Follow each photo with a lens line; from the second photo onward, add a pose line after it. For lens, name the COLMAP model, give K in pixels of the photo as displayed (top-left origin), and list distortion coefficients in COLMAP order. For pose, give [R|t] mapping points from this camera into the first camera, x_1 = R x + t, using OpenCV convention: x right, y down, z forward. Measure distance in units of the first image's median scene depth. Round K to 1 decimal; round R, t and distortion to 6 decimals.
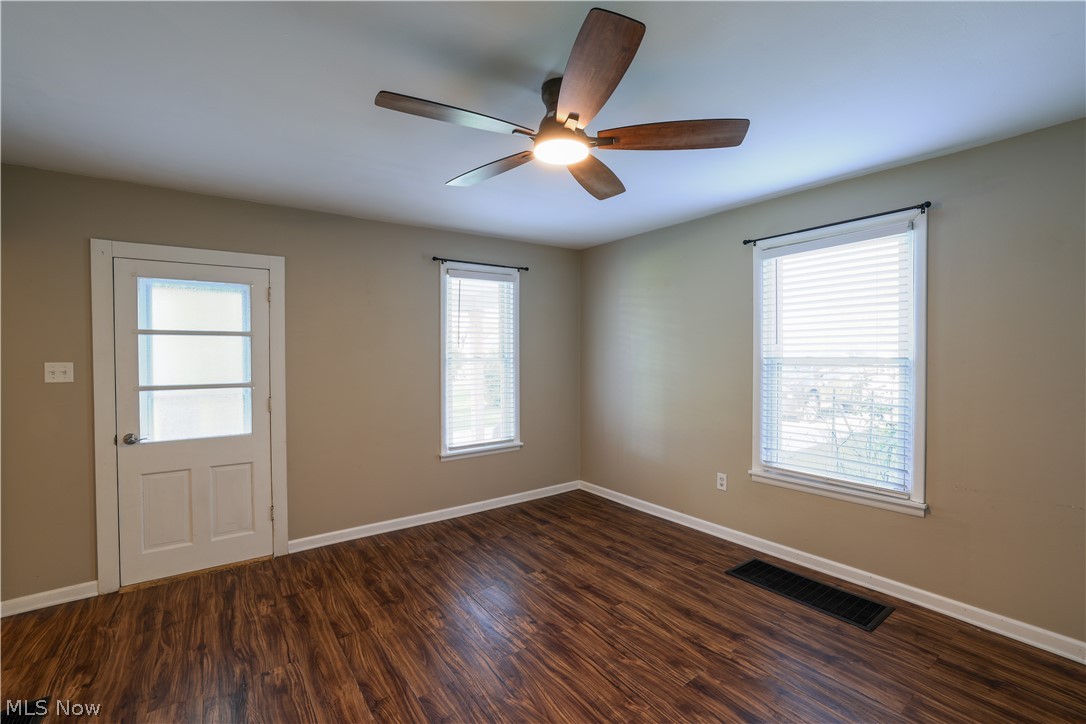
lens RADIAL K [[465.6, 0, 541.3], [0, 465.6, 364.9], [0, 0, 1]] dist [-0.050685, 0.020142]
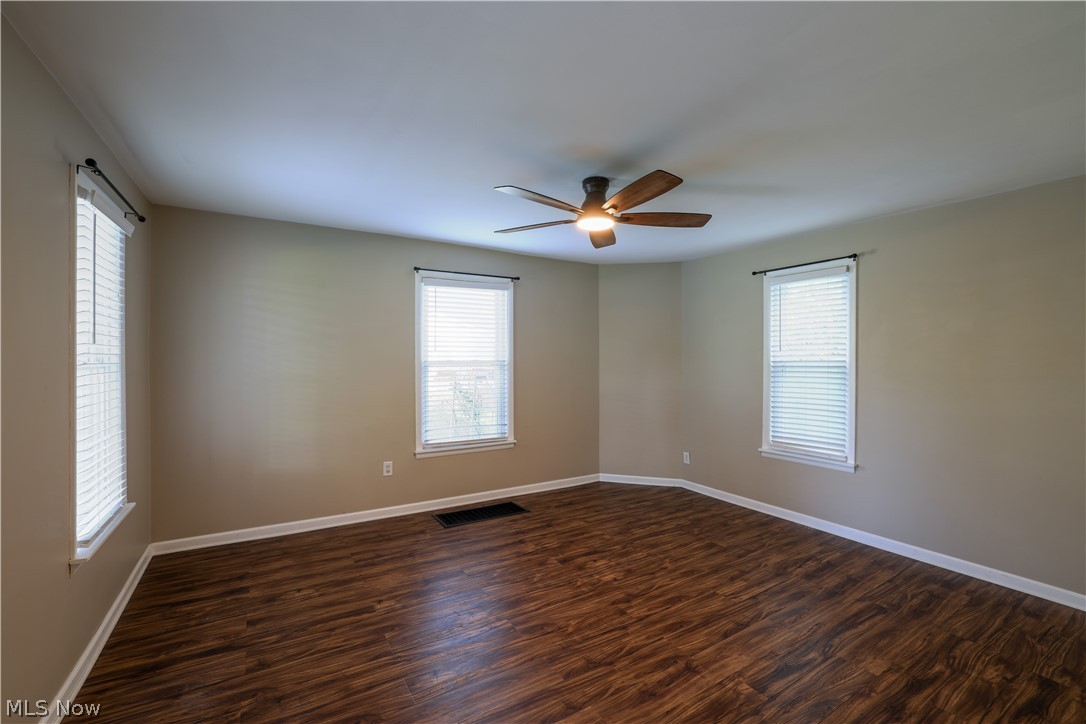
lens RADIAL K [[465.6, 0, 541.3], [0, 465.6, 364.9], [0, 0, 1]] dist [-0.050685, 0.020142]
pose [[0.077280, -0.010751, 0.996951, -0.842483], [0.019442, 0.999768, 0.009274, -0.011078], [-0.996820, 0.018666, 0.077471, 0.604038]]
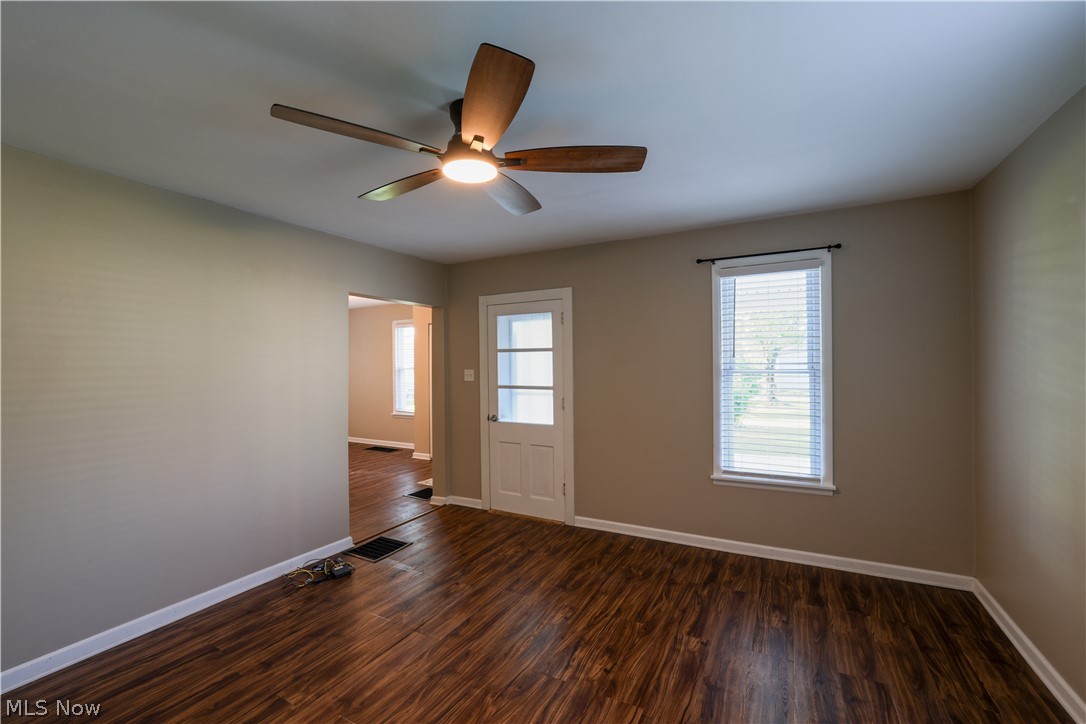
lens RADIAL K [[465.6, 0, 541.3], [0, 465.6, 364.9], [0, 0, 1]] dist [-0.050685, 0.020142]
pose [[0.426773, 0.004988, -0.904345, 0.581509], [-0.014390, 0.999896, -0.001276, -0.021331], [0.904244, 0.013559, 0.426801, 0.405556]]
